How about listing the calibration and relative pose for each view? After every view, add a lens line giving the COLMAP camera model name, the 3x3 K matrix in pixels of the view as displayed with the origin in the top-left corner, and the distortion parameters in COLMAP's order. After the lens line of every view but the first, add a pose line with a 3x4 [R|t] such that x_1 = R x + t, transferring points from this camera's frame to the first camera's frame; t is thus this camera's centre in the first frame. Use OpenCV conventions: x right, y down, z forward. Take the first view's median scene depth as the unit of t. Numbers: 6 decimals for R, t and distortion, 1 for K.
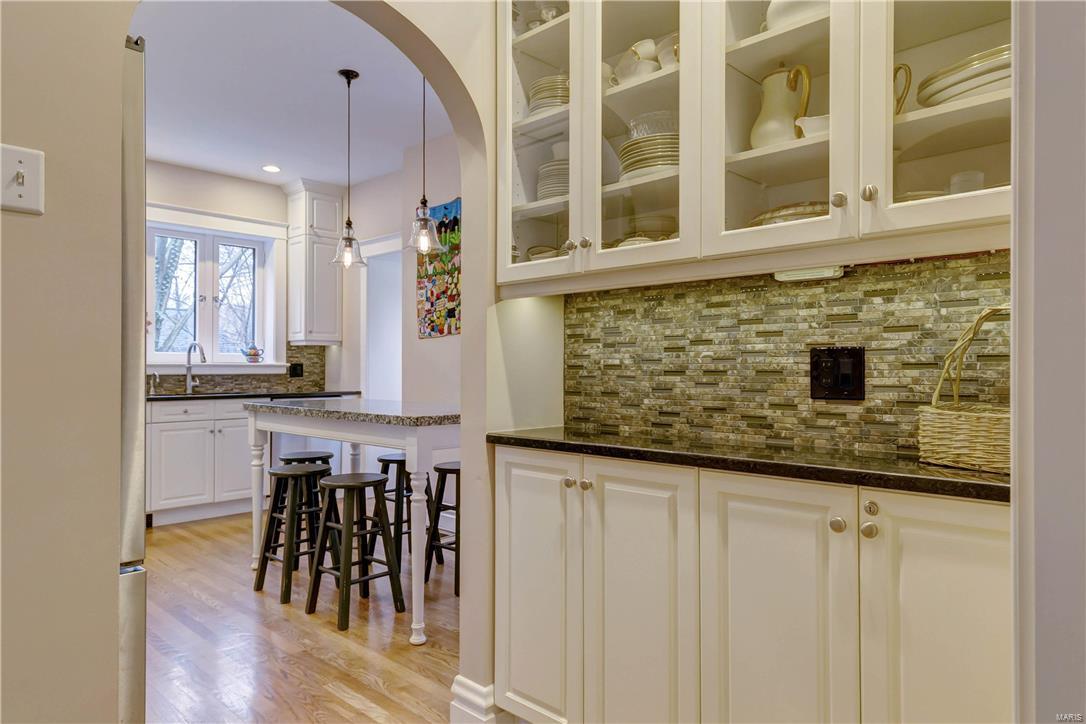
lens RADIAL K [[667.6, 0, 552.0], [0, 667.6, 365.5], [0, 0, 1]] dist [-0.003093, 0.000524]
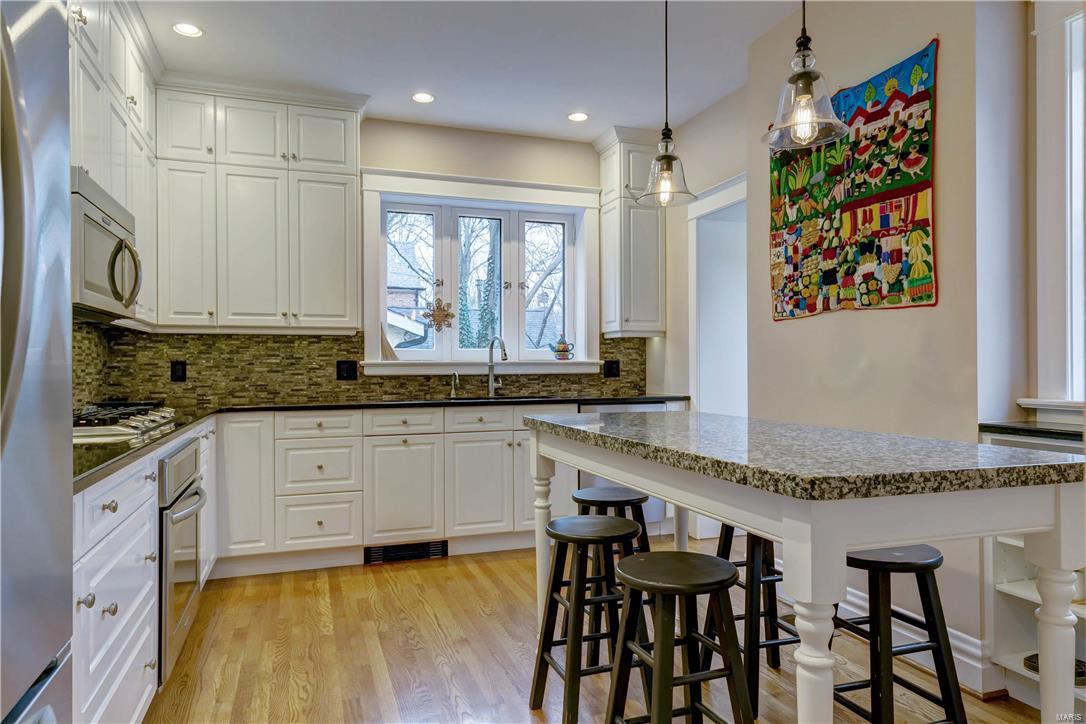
lens RADIAL K [[693.7, 0, 551.1], [0, 693.7, 364.1], [0, 0, 1]] dist [0.019156, -0.000963]
pose [[0.887066, -0.006858, -0.461592, -0.077910], [0.007272, 0.999973, -0.000883, 0.001848], [0.461585, -0.002573, 0.887092, 0.285414]]
